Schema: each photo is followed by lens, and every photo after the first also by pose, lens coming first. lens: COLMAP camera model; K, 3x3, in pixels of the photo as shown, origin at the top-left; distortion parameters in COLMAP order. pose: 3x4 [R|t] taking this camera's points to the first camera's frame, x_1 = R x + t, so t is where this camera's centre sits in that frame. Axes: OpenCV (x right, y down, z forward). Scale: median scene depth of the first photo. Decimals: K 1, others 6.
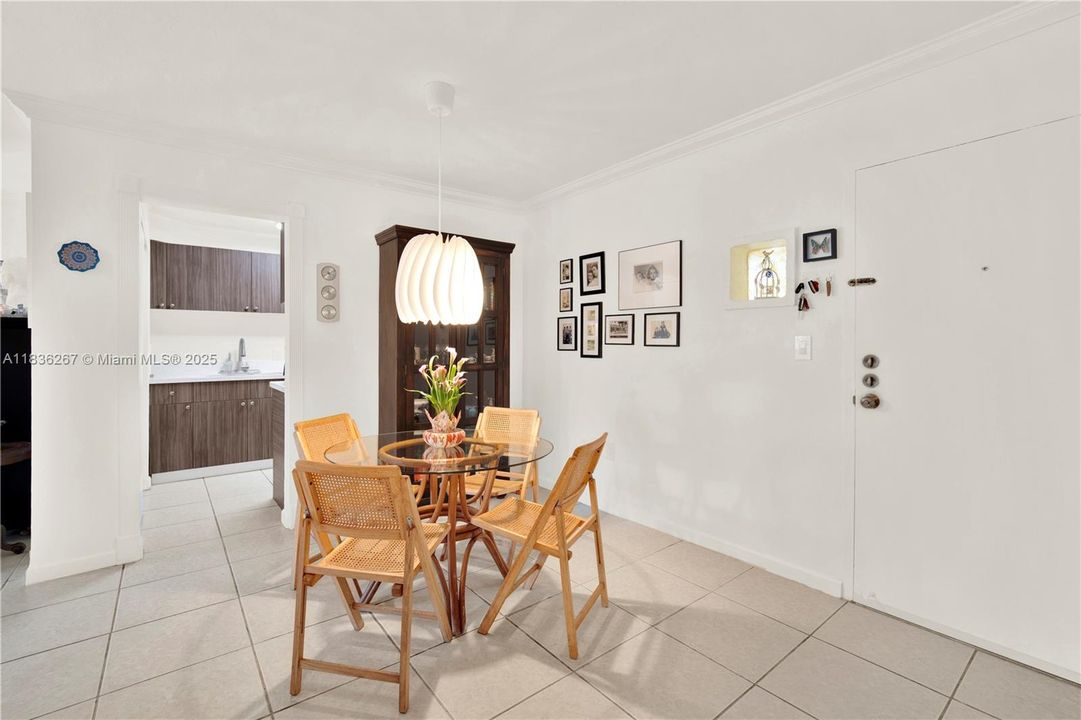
lens RADIAL K [[480.1, 0, 544.3], [0, 480.1, 355.1], [0, 0, 1]] dist [-0.013321, 0.000038]
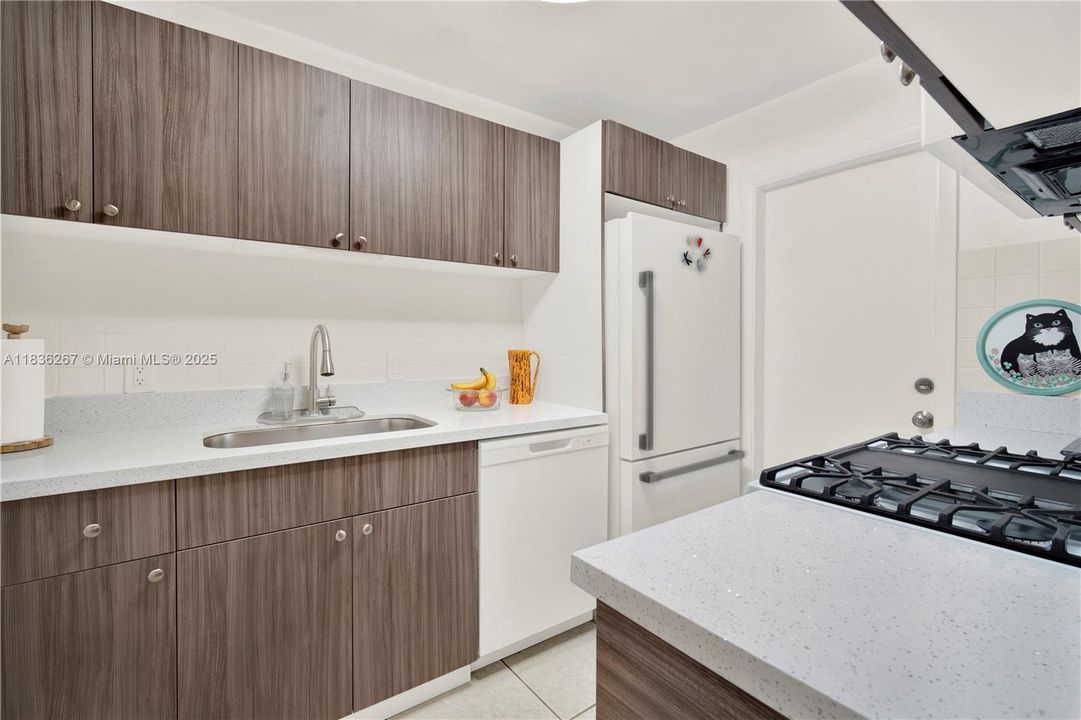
lens RADIAL K [[480.1, 0, 539.6], [0, 480.1, 353.5], [0, 0, 1]] dist [-0.013321, 0.000038]
pose [[0.998943, -0.001376, -0.045944, -0.490215], [0.001405, 0.999999, 0.000603, -0.014494], [0.045943, -0.000667, 0.998944, 0.701263]]
